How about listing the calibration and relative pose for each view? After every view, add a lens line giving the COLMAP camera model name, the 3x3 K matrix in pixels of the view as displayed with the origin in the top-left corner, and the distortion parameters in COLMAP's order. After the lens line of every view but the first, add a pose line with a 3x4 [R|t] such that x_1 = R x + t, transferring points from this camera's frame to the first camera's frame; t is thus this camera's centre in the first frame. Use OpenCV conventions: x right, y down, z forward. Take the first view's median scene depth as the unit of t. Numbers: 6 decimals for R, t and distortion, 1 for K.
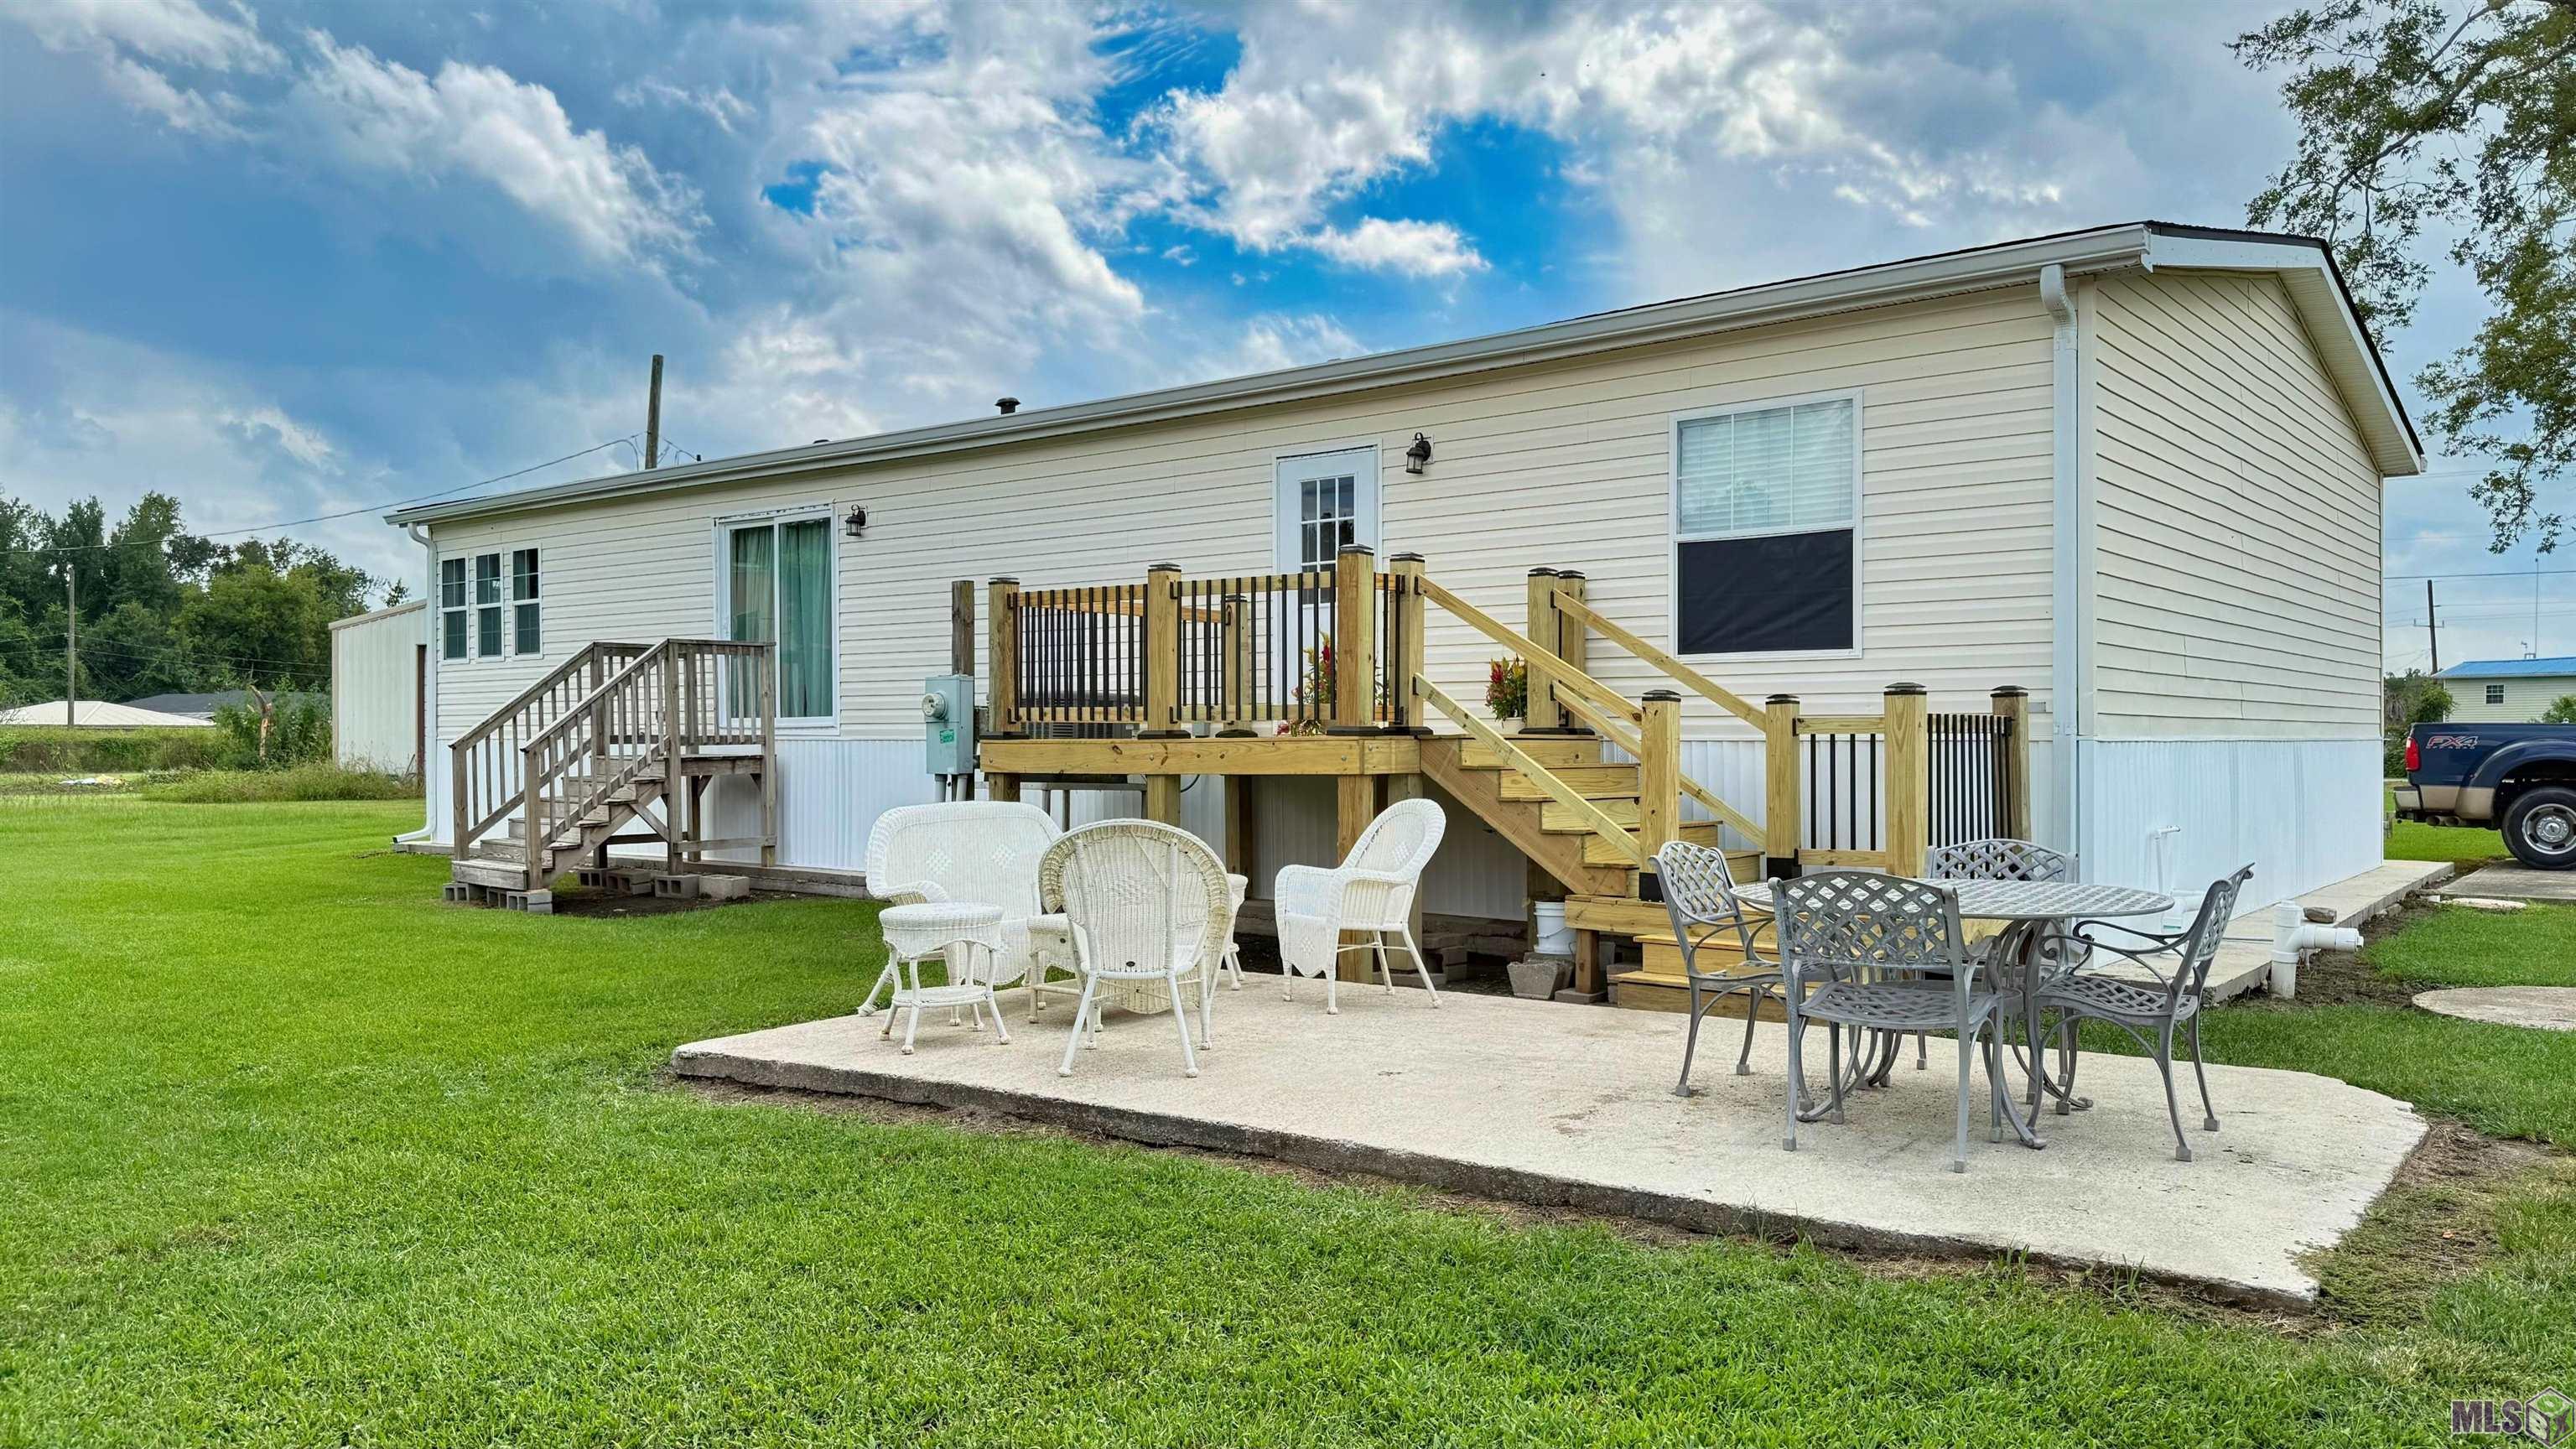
lens RADIAL K [[1852.0, 0, 1288.0], [0, 1852.0, 724.5], [0, 0, 1]] dist [0.128832, -0.196930]
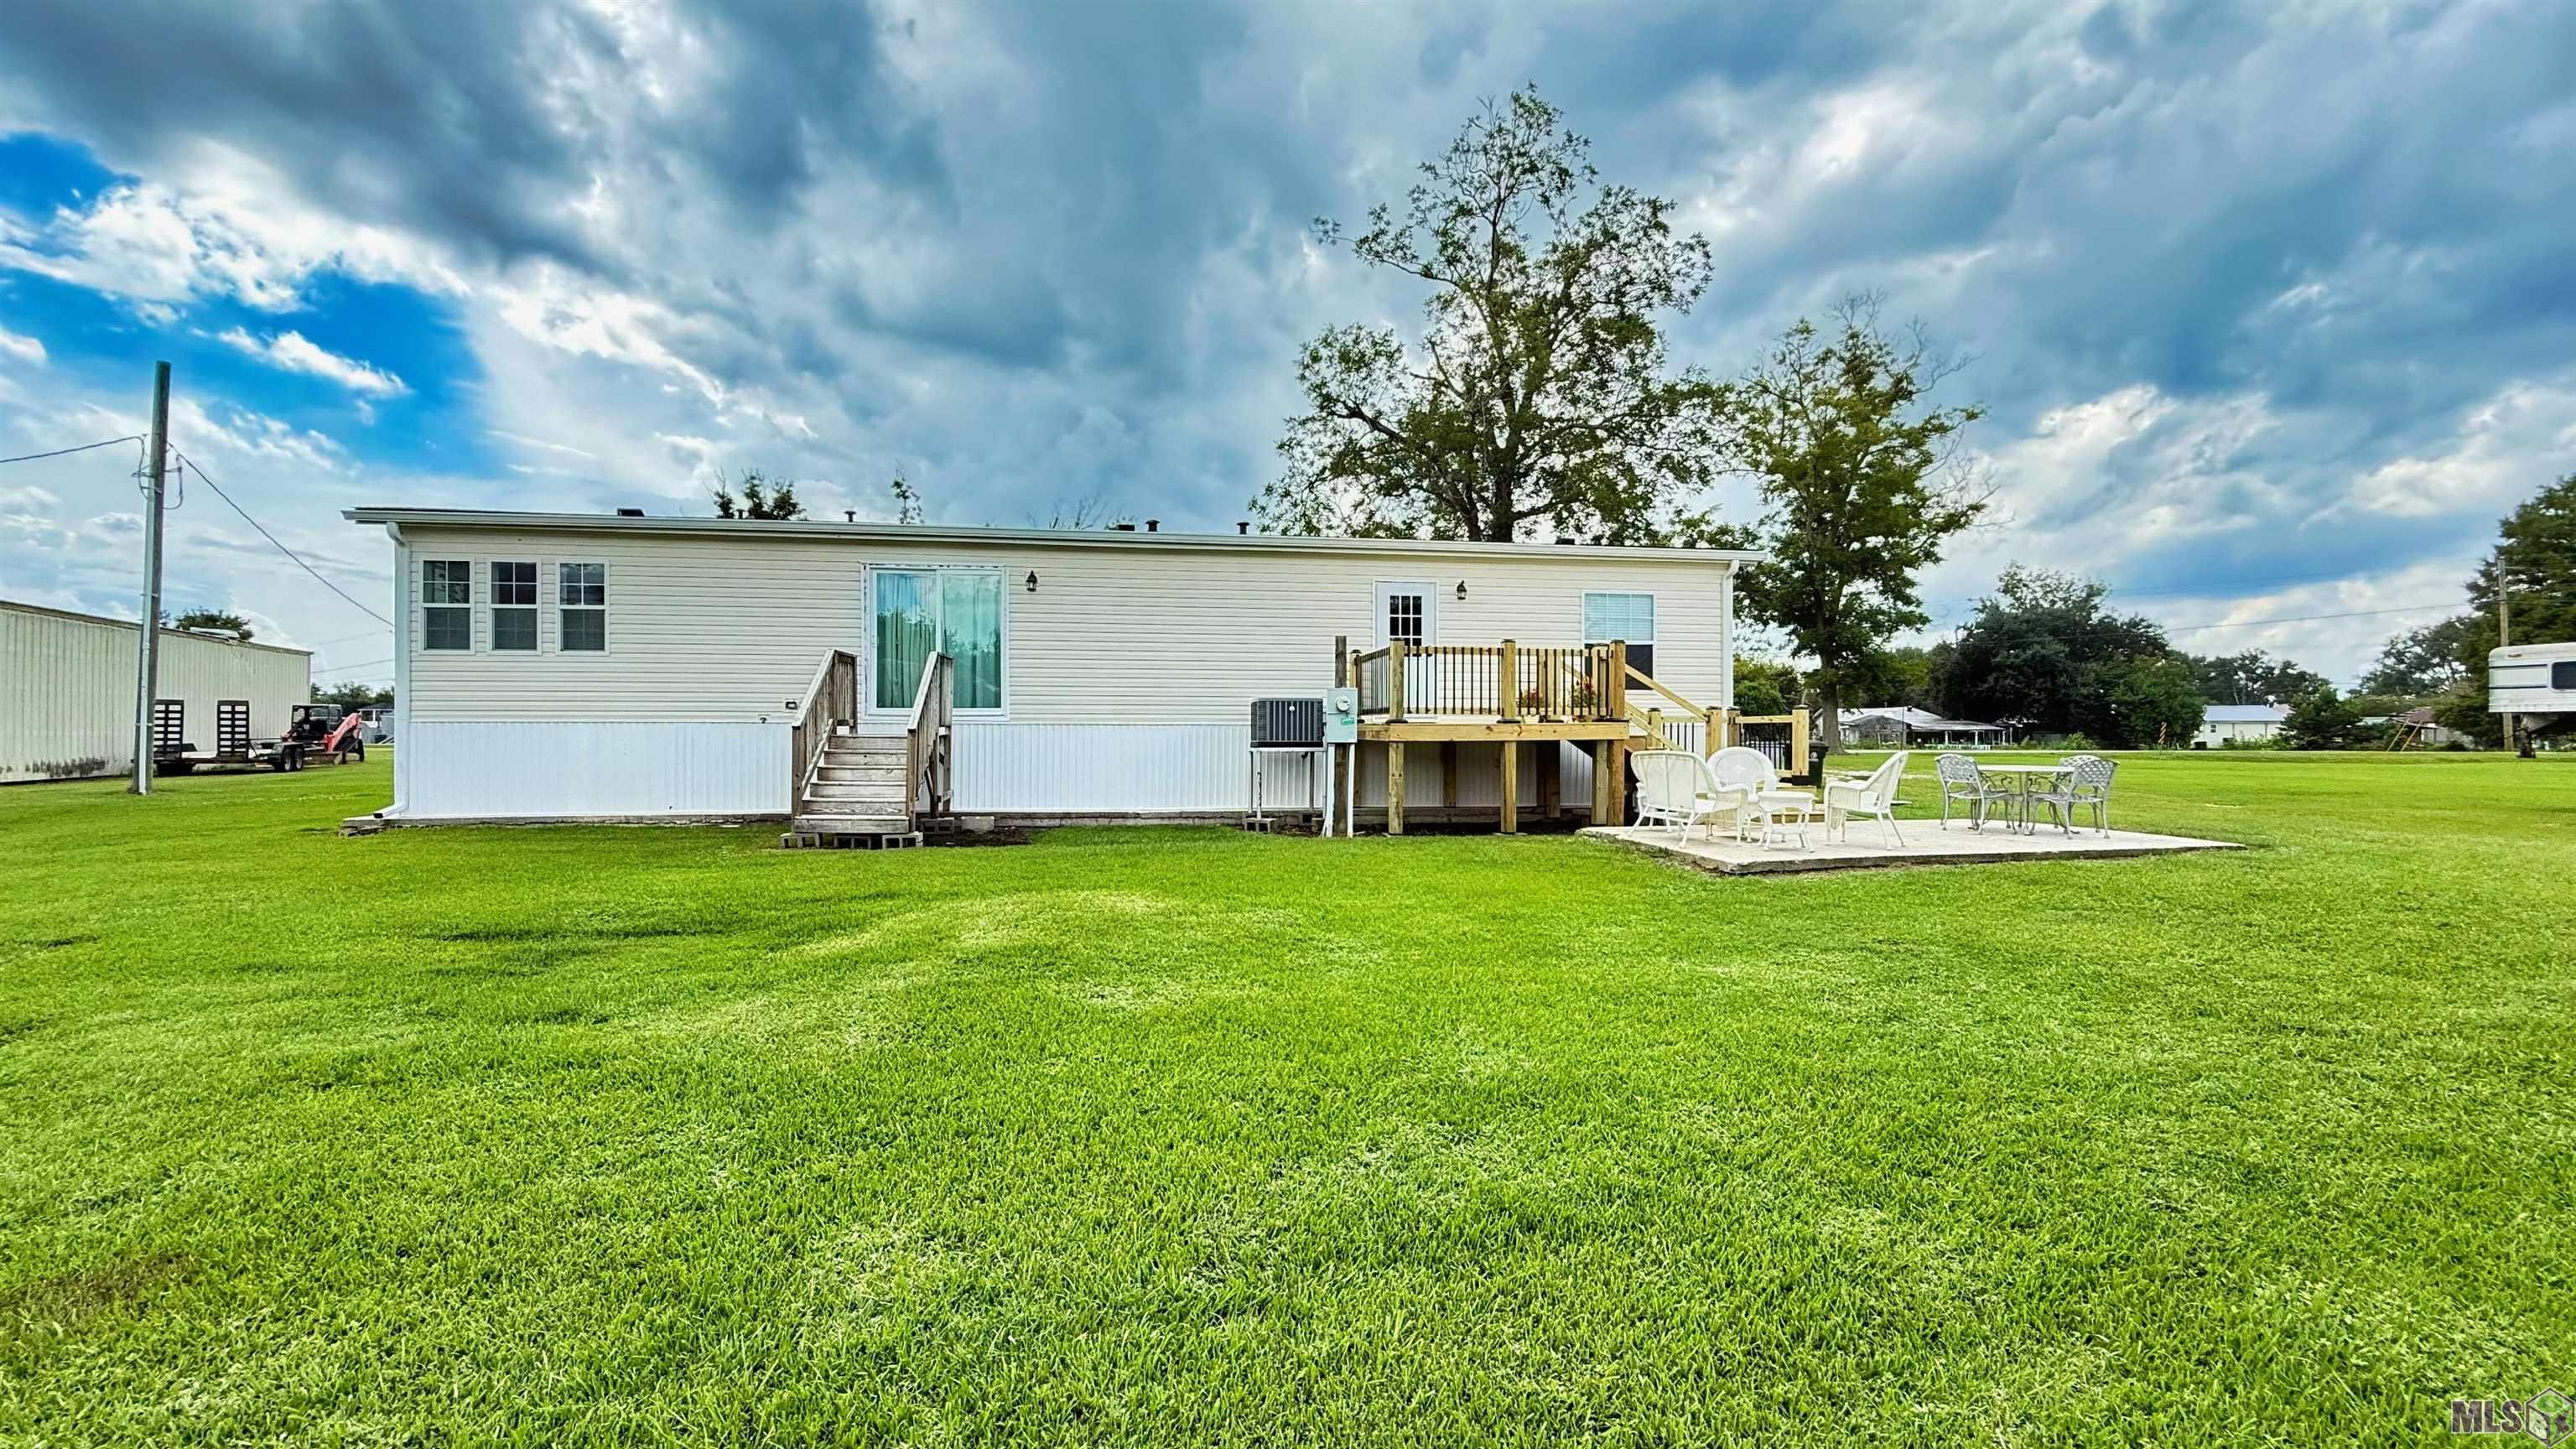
lens RADIAL K [[1027.1, 0, 1288.0], [0, 1027.1, 724.5], [0, 0, 1]] dist [0.002312, 0.000180]
pose [[0.651574, 0.003121, 0.758579, -0.705152], [-0.008144, 0.999963, 0.002880, 0.004126], [-0.758541, -0.008054, 0.651575, 0.272653]]
